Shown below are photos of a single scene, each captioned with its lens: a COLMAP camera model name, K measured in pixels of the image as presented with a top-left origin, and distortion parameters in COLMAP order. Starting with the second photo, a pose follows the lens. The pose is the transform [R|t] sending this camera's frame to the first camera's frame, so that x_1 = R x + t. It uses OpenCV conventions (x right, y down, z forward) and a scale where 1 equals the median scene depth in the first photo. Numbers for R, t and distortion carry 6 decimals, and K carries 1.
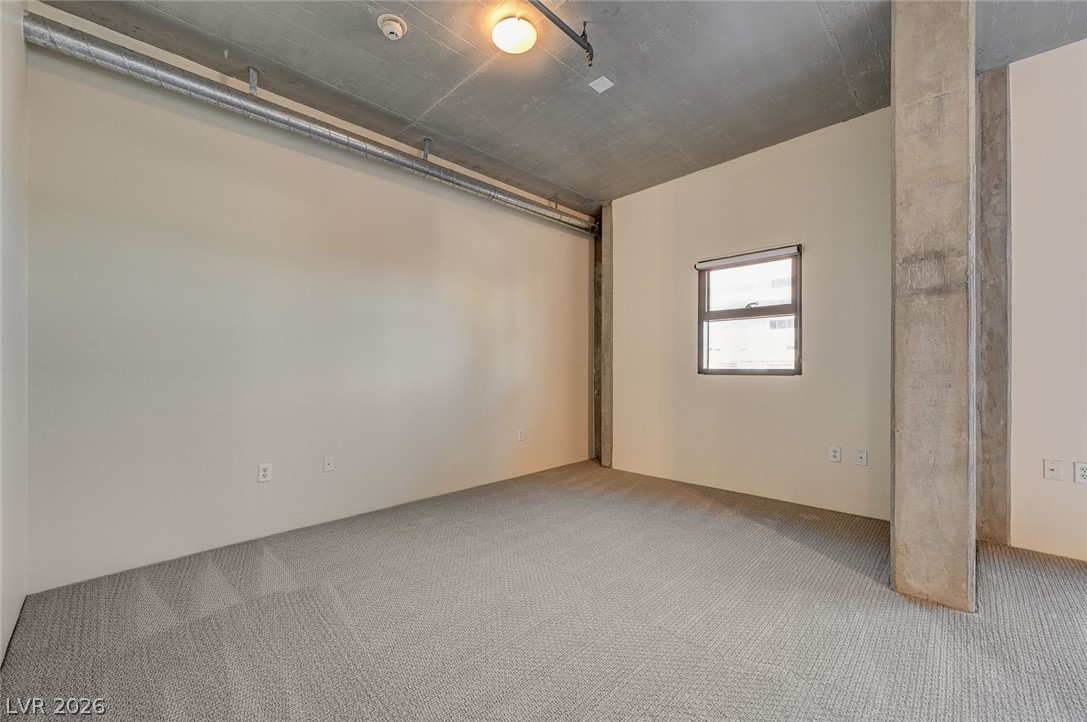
lens RADIAL K [[427.3, 0, 545.1], [0, 427.3, 365.9], [0, 0, 1]] dist [-0.000704, -0.000065]
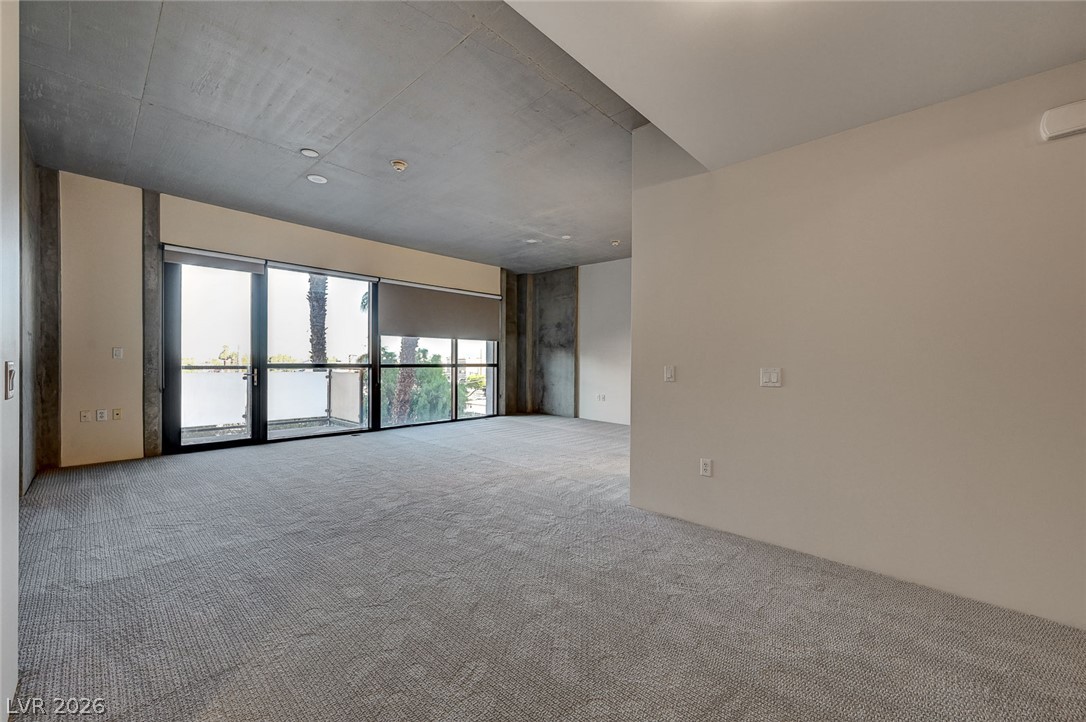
lens RADIAL K [[433.6, 0, 544.6], [0, 433.6, 364.3], [0, 0, 1]] dist [0.002920, 0.000226]
pose [[-0.022333, -0.008555, 0.999714, -0.436769], [-0.006401, 0.999944, 0.008414, 0.001698], [-0.999730, -0.006211, -0.022386, -0.577077]]
